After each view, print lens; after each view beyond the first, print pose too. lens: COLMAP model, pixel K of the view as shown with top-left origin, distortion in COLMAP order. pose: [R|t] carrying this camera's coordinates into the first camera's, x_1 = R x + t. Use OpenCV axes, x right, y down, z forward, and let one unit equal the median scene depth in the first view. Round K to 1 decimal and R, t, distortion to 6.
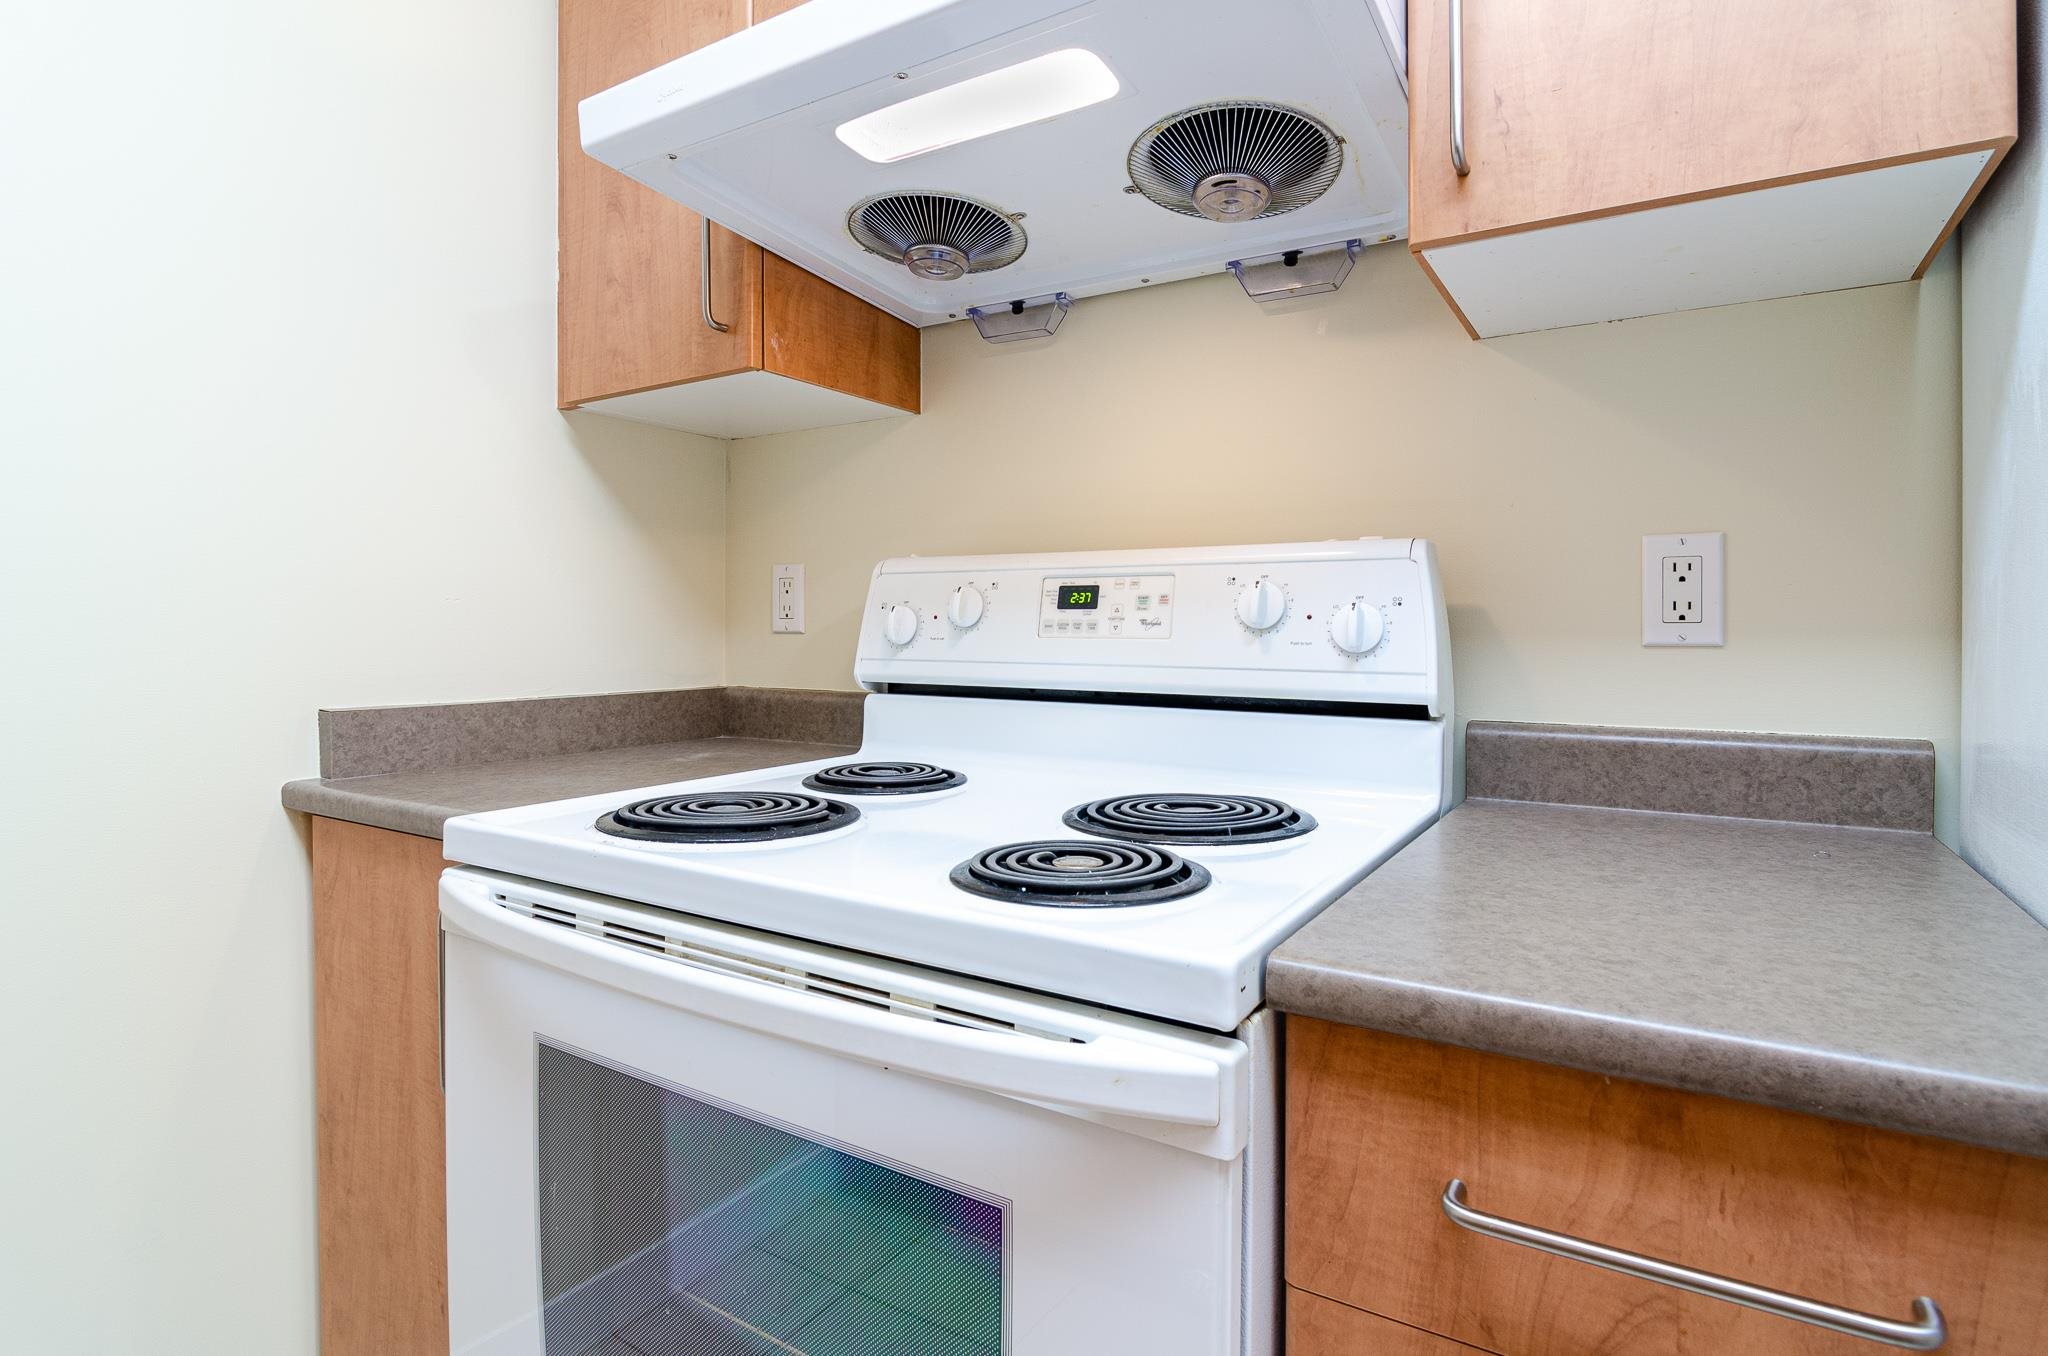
lens RADIAL K [[1002.5, 0, 1038.2], [0, 1002.5, 635.8], [0, 0, 1]] dist [-0.006842, -0.001528]
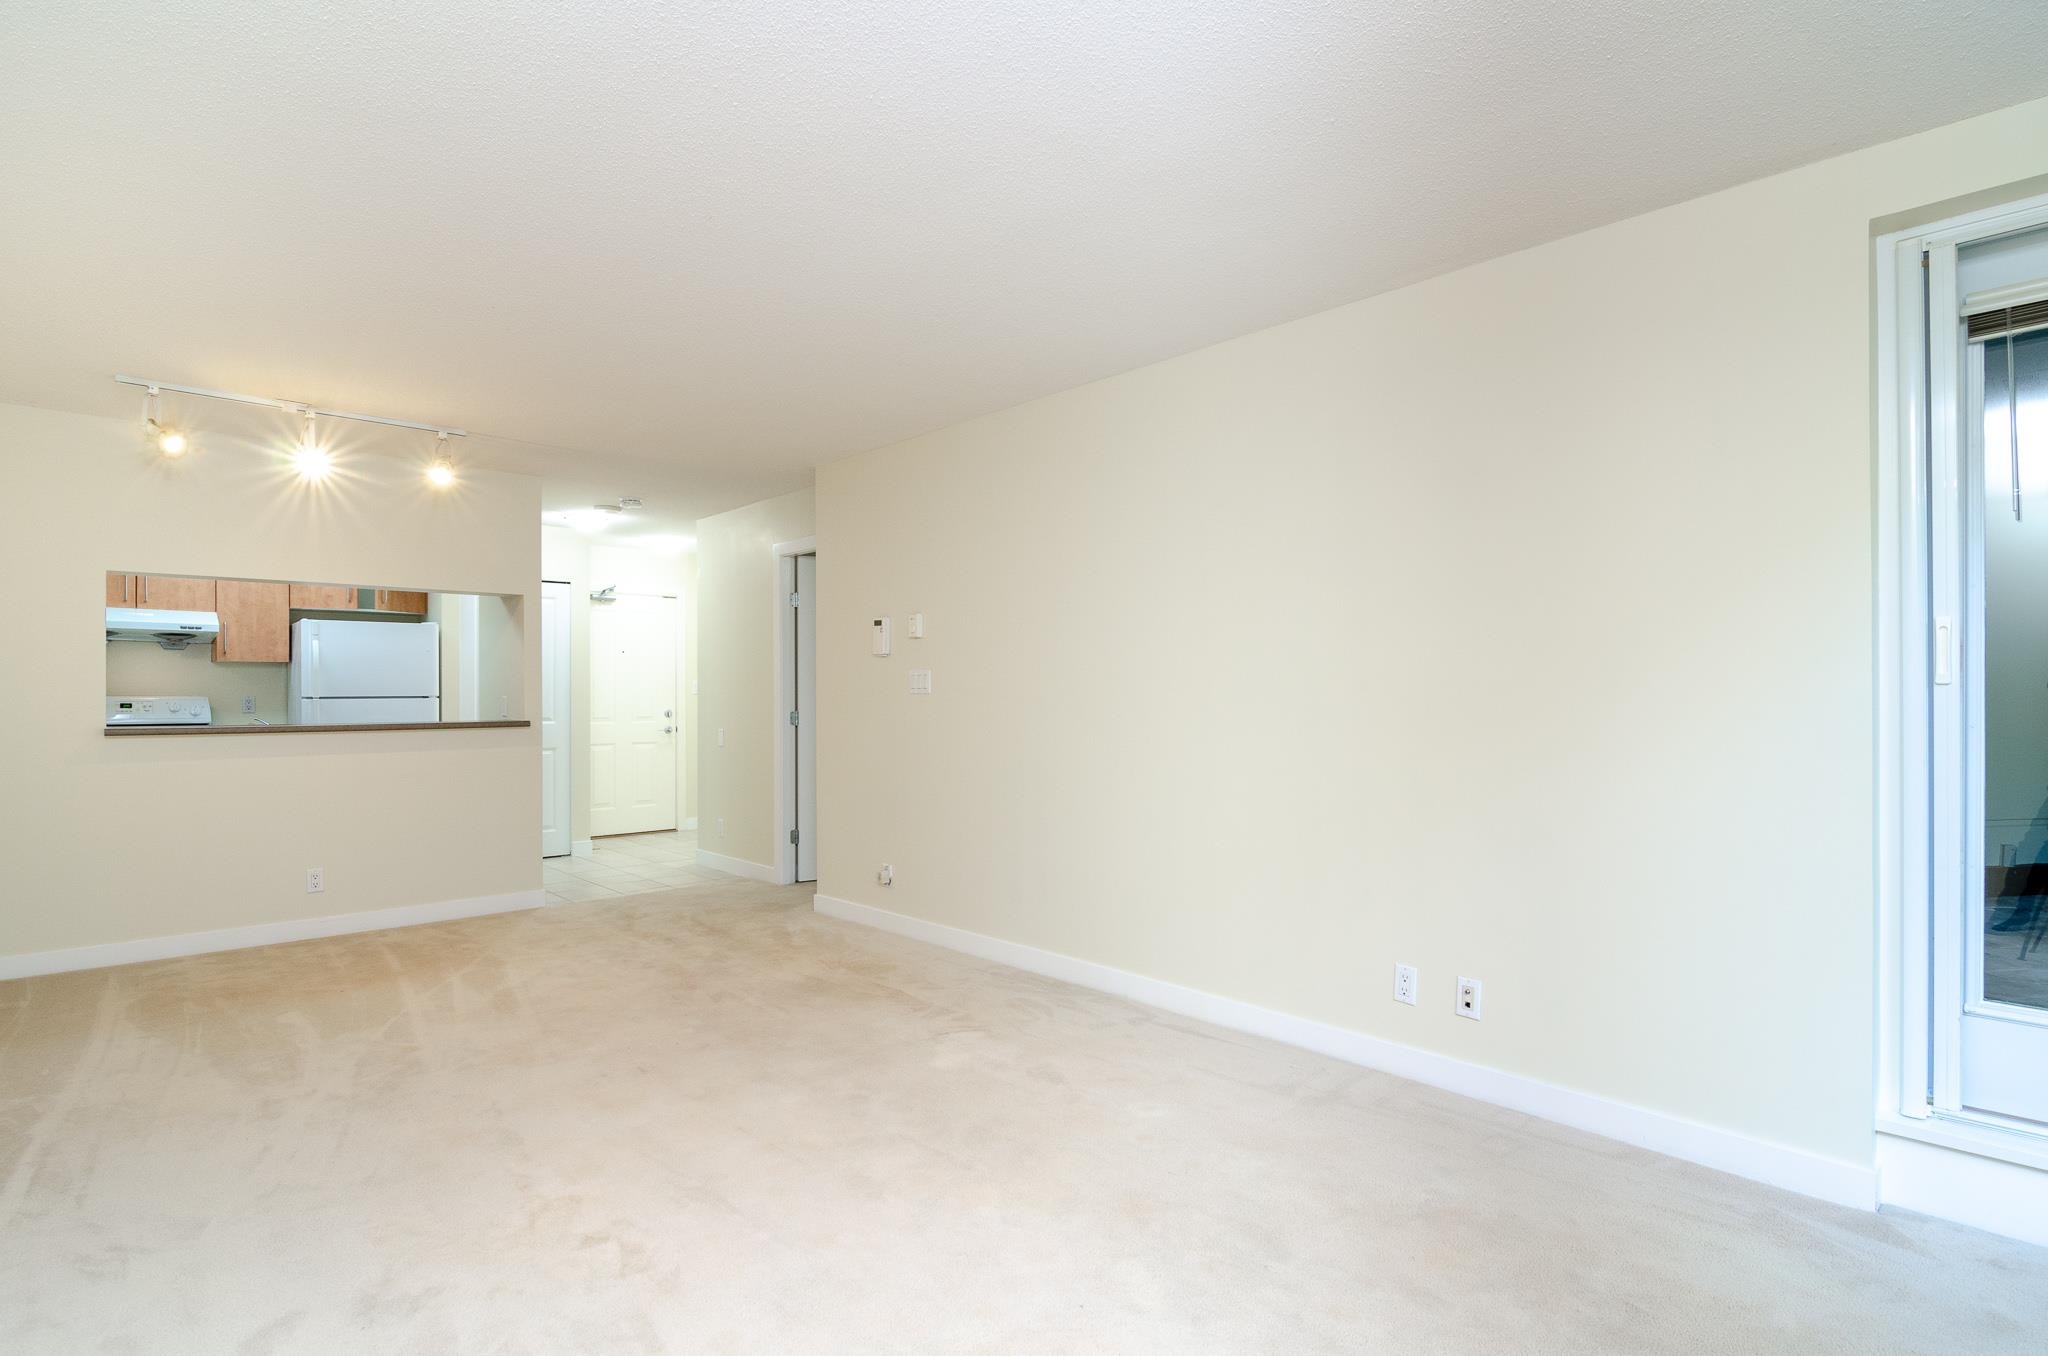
lens RADIAL K [[1002.5, 0, 1043.0], [0, 1002.5, 683.9], [0, 0, 1]] dist [-0.006842, -0.001528]
pose [[0.230721, 0.011162, 0.972956, -4.484831], [0.009276, 0.999864, -0.013670, -0.043048], [-0.972976, 0.012180, 0.230586, -5.539391]]
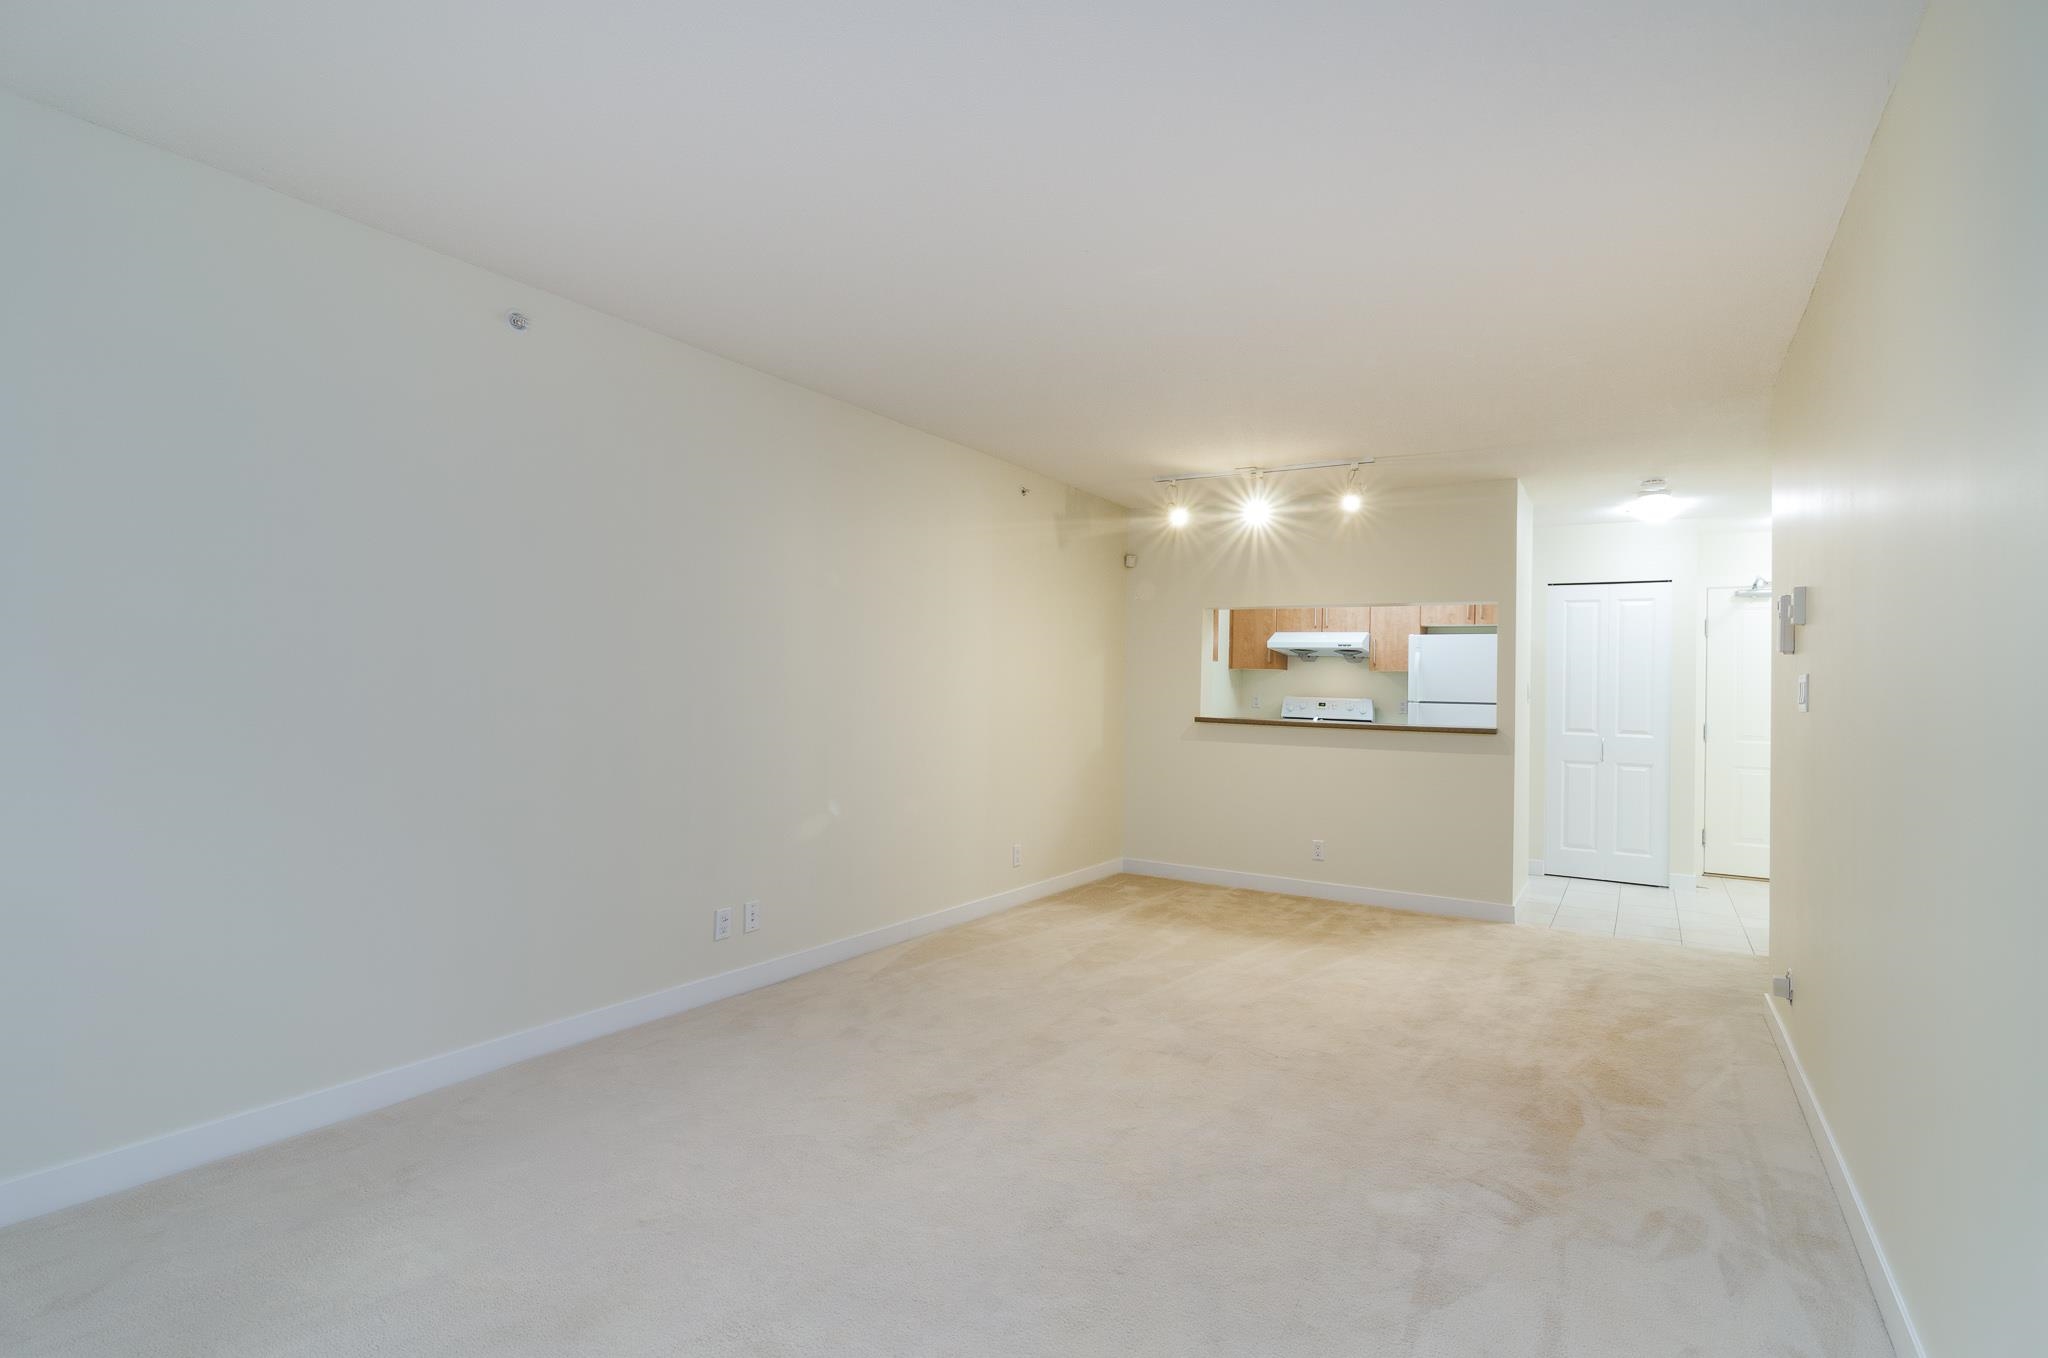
lens RADIAL K [[1002.5, 0, 1049.0], [0, 1002.5, 659.7], [0, 0, 1]] dist [-0.006842, -0.001528]
pose [[0.999380, 0.029082, 0.019864, -2.329235], [-0.028339, 0.998925, -0.036676, -0.048242], [-0.020909, 0.036091, 0.999130, -6.866375]]
